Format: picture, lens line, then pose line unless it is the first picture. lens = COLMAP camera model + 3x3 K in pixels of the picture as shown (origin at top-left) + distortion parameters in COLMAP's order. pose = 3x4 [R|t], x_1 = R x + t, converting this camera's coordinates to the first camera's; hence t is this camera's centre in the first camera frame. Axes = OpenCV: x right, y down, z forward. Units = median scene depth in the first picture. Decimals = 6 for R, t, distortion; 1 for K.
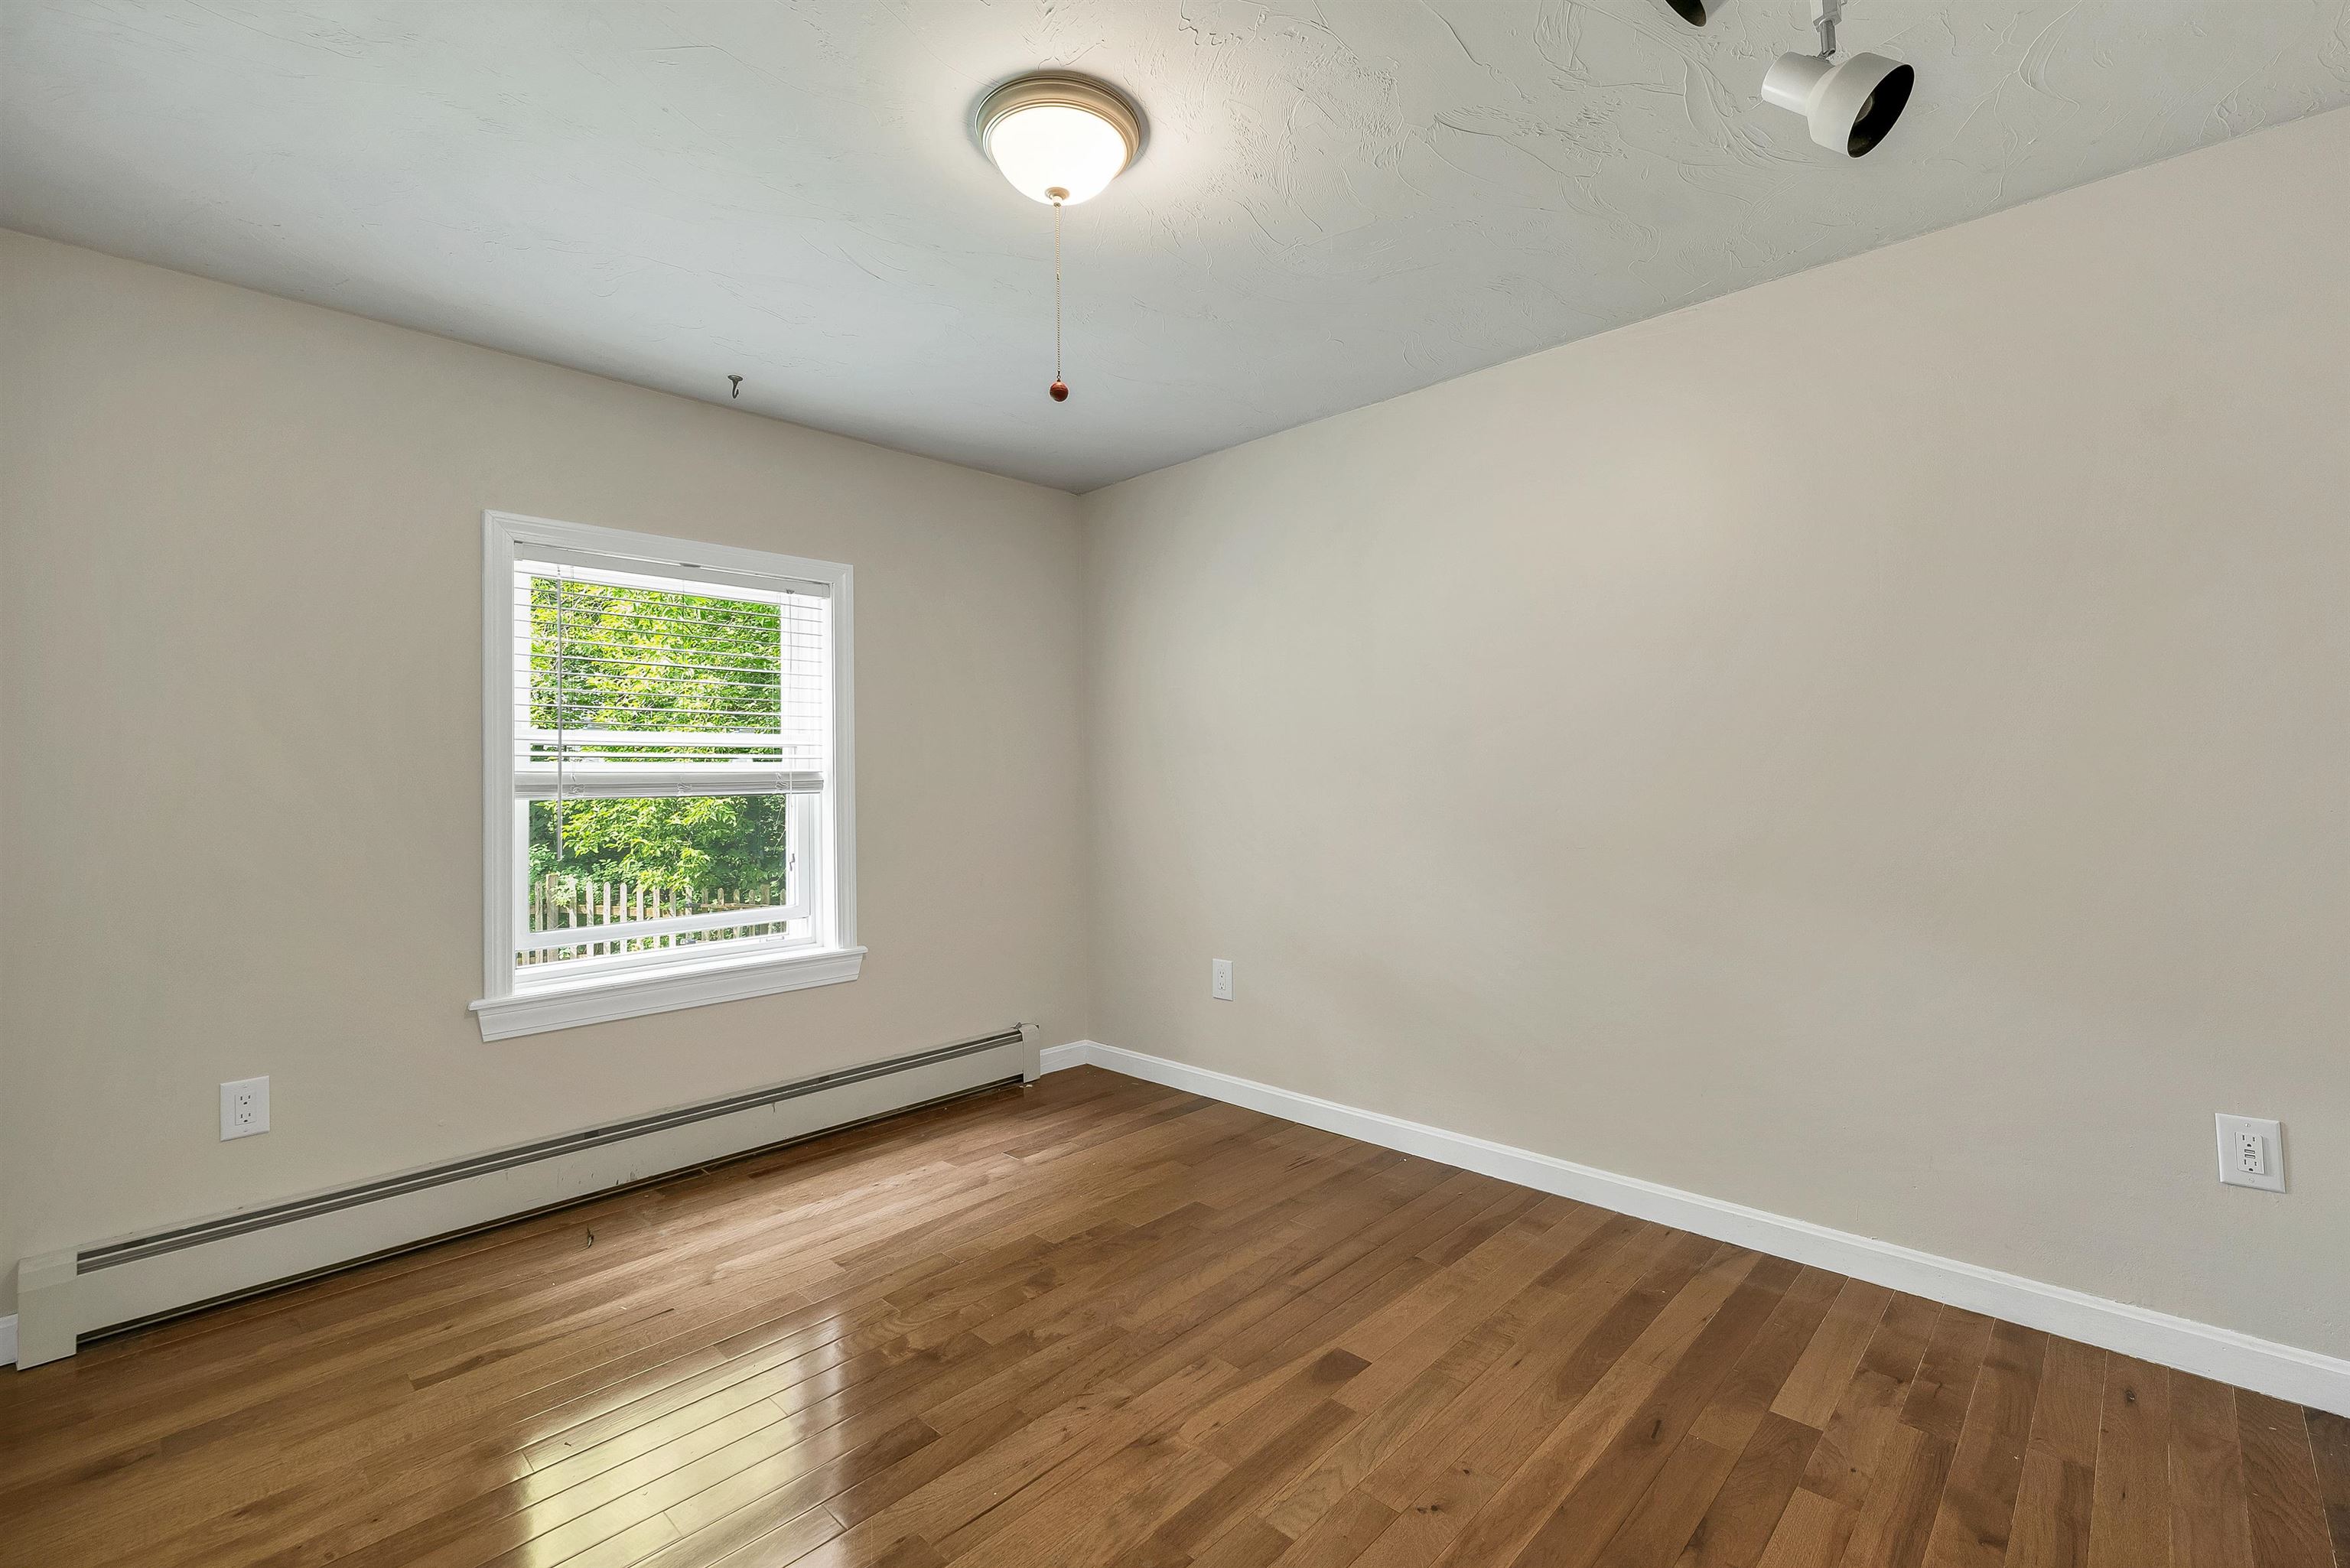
lens RADIAL K [[988.2, 0, 1168.0], [0, 988.2, 786.4], [0, 0, 1]] dist [-0.000009, -0.000177]
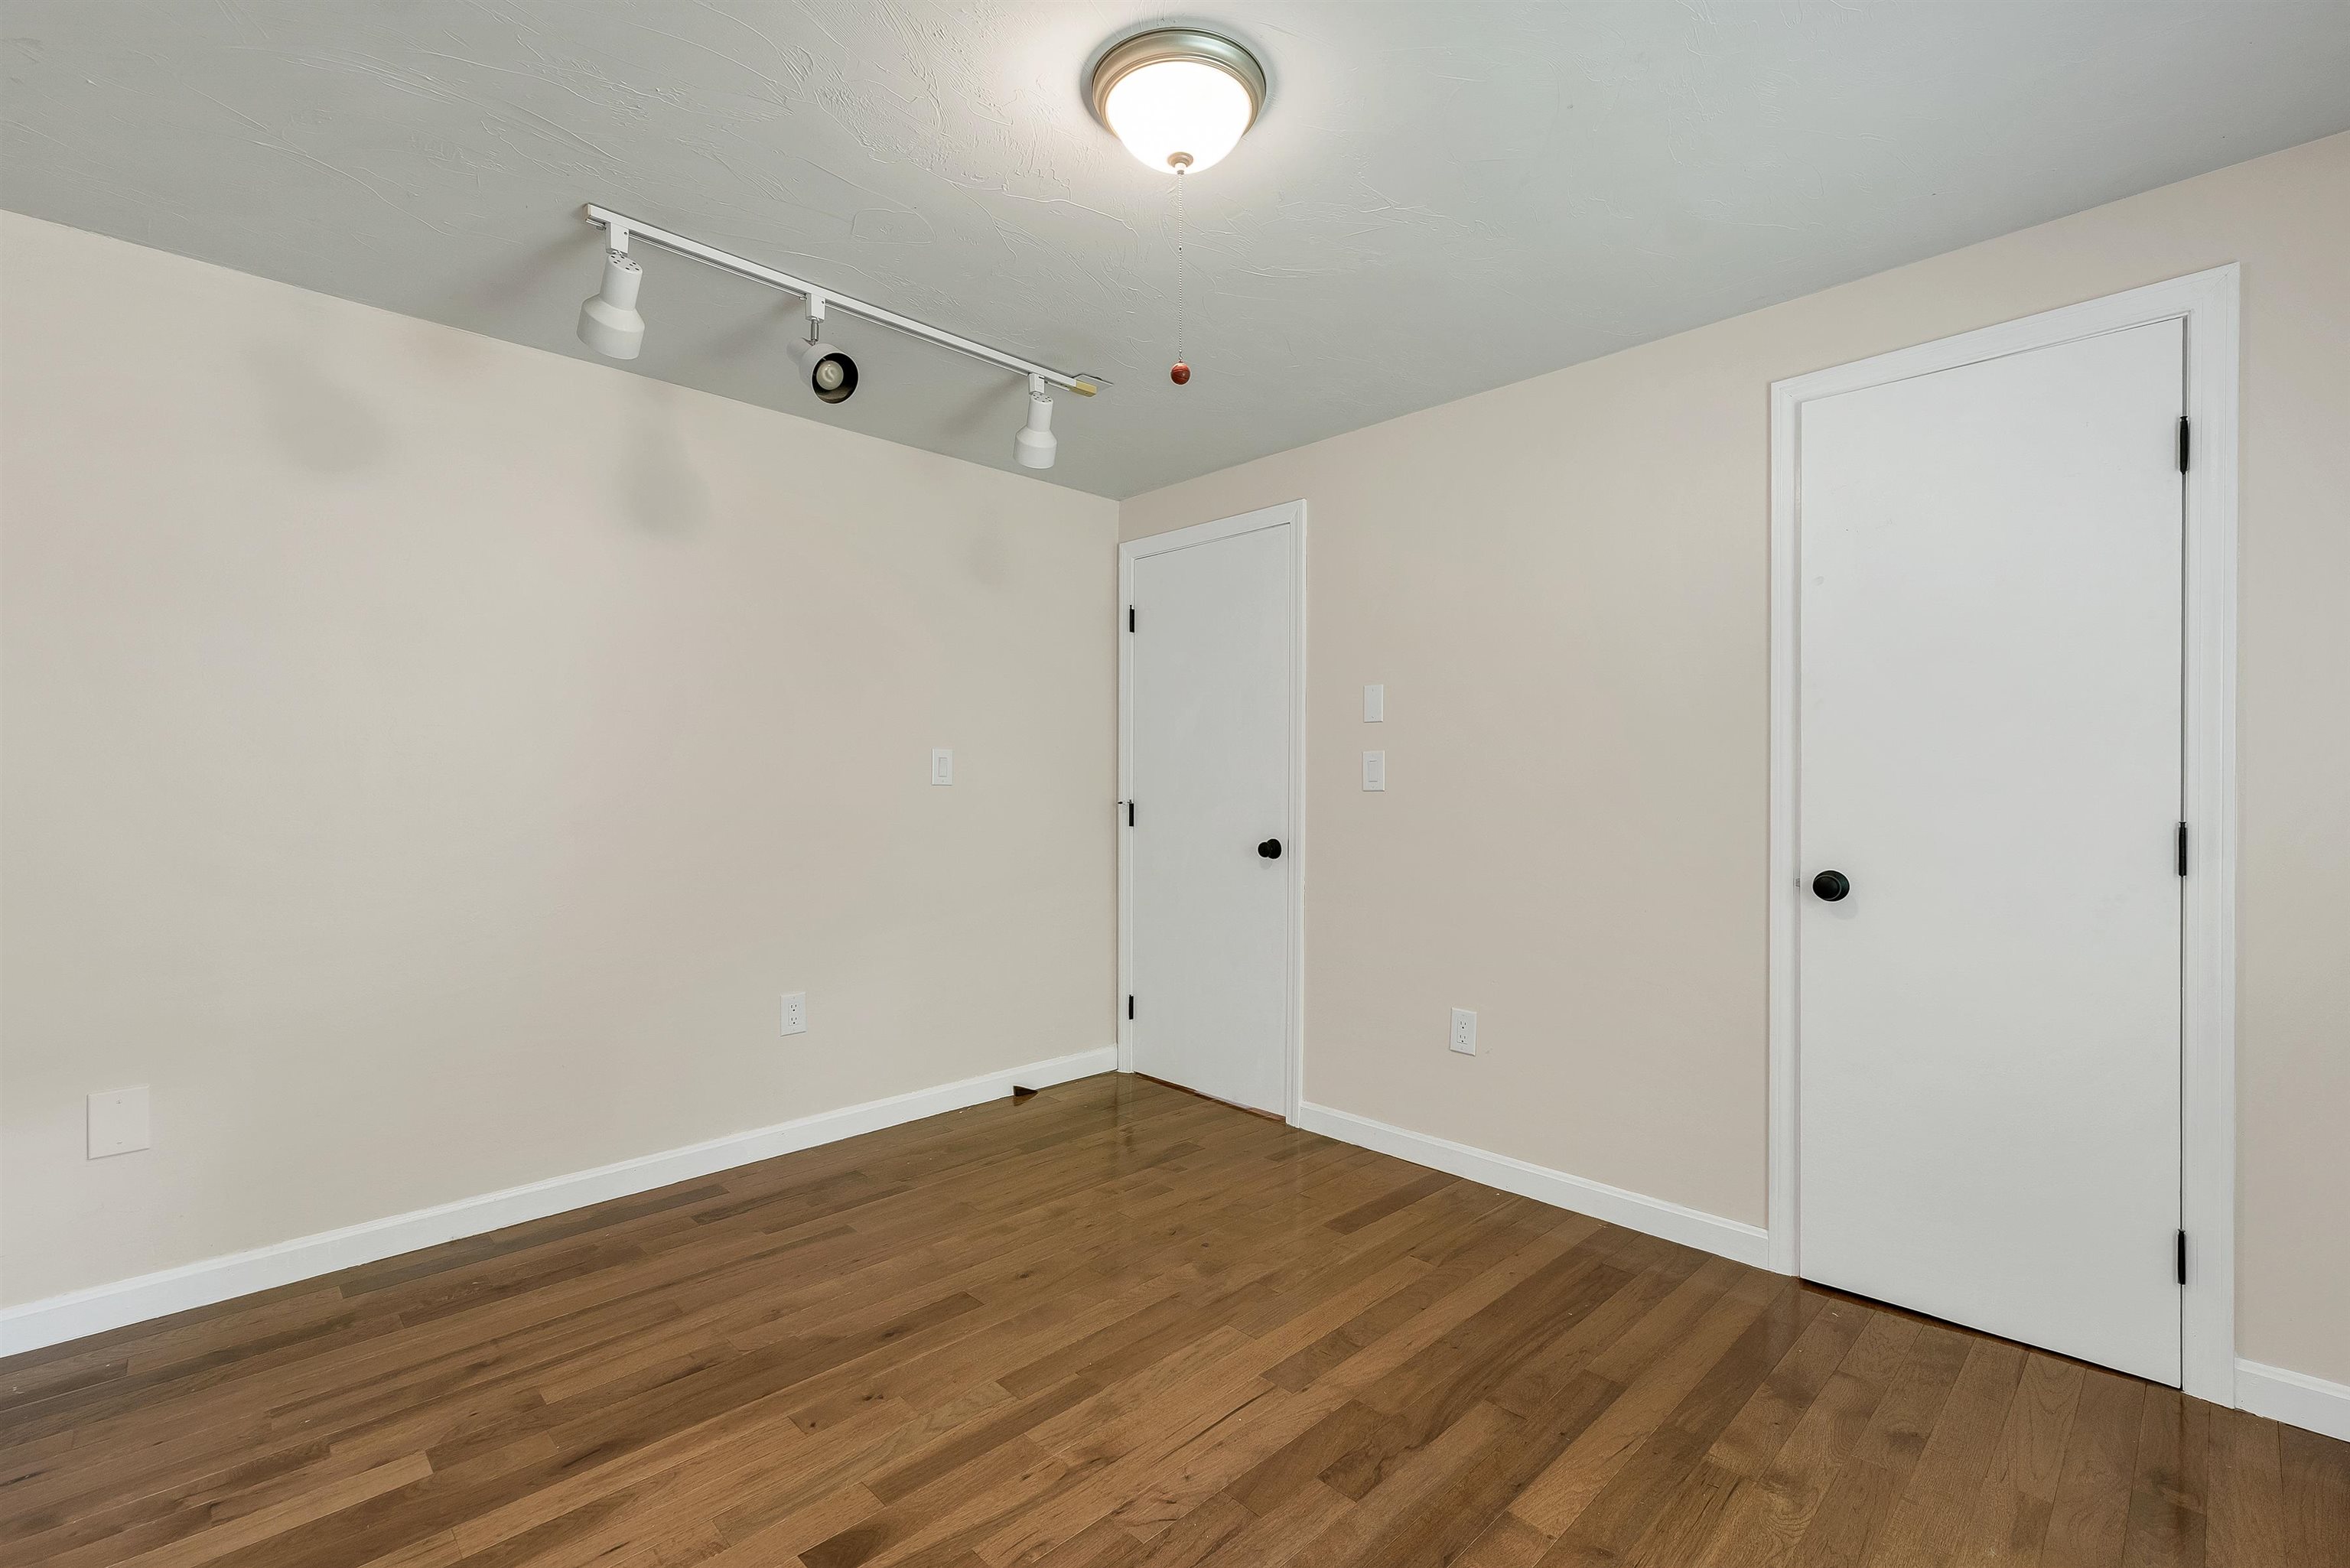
lens RADIAL K [[988.2, 0, 1168.0], [0, 988.2, 786.4], [0, 0, 1]] dist [-0.000009, -0.000177]
pose [[-0.999592, 0.011113, 0.026331, -0.121900], [0.011121, 0.999938, 0.000163, -0.008575], [-0.026328, 0.000456, -0.999653, 1.989451]]
